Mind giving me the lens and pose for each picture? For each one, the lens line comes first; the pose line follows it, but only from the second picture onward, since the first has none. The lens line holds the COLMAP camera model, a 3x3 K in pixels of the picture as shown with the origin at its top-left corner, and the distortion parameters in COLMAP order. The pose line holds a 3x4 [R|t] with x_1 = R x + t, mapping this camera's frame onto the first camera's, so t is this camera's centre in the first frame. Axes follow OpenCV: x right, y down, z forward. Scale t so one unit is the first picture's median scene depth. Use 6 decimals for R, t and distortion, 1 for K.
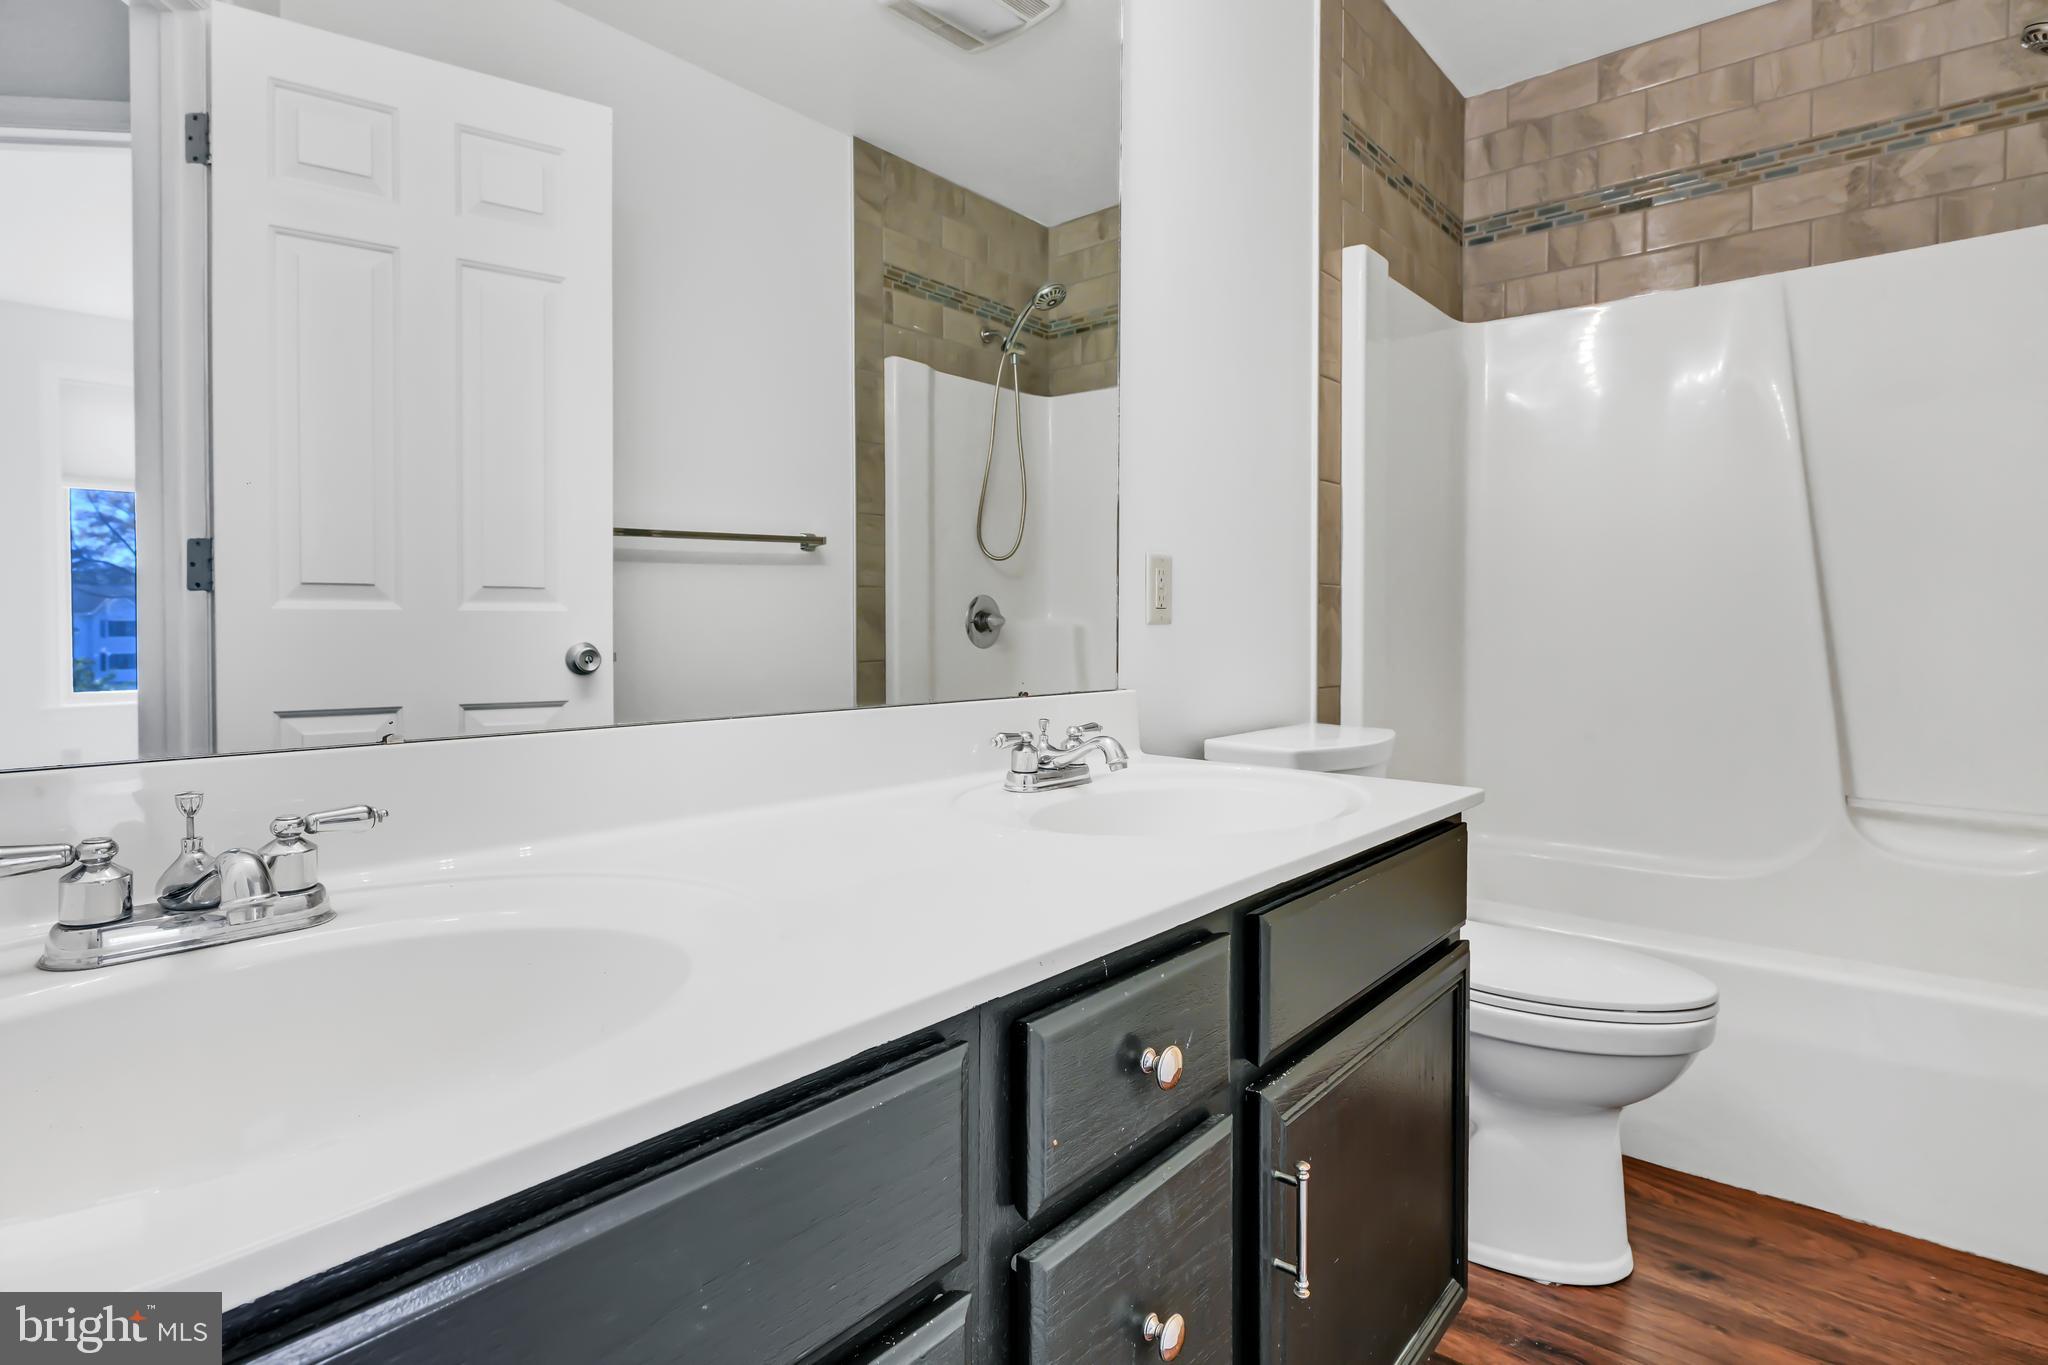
lens RADIAL K [[1062.8, 0, 1054.2], [0, 1062.8, 651.9], [0, 0, 1]] dist [0.000404, 0.000338]
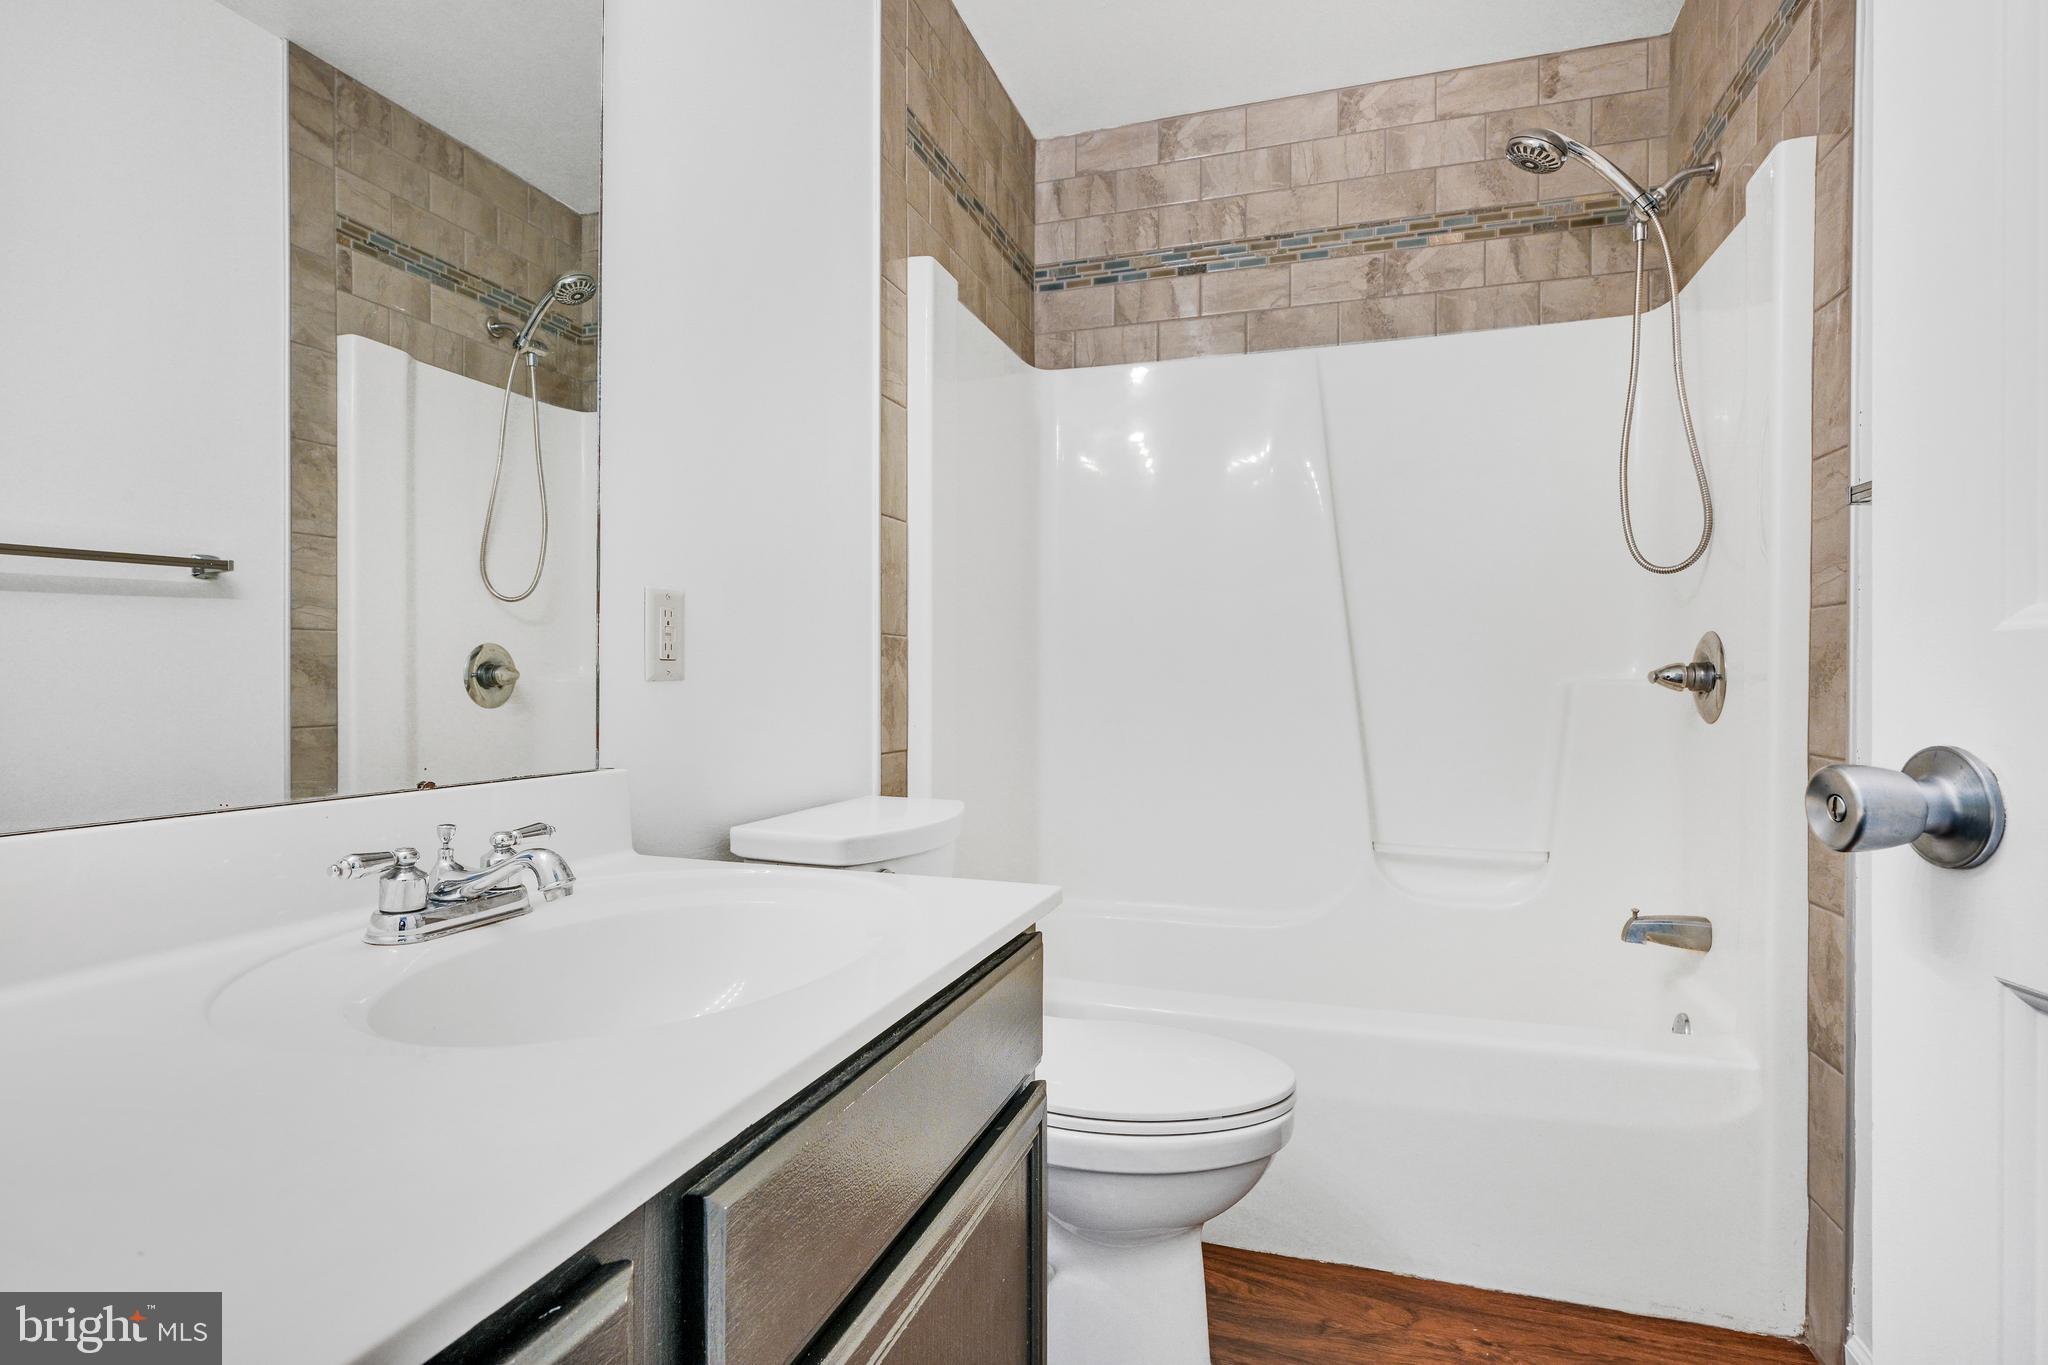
lens RADIAL K [[1062.8, 0, 1023.8], [0, 1062.8, 685.5], [0, 0, 1]] dist [0.000404, 0.000338]
pose [[0.937888, 0.000456, 0.346937, 0.047920], [0.006217, 0.999816, -0.018122, -0.004536], [-0.346881, 0.019154, 0.937713, 0.123064]]
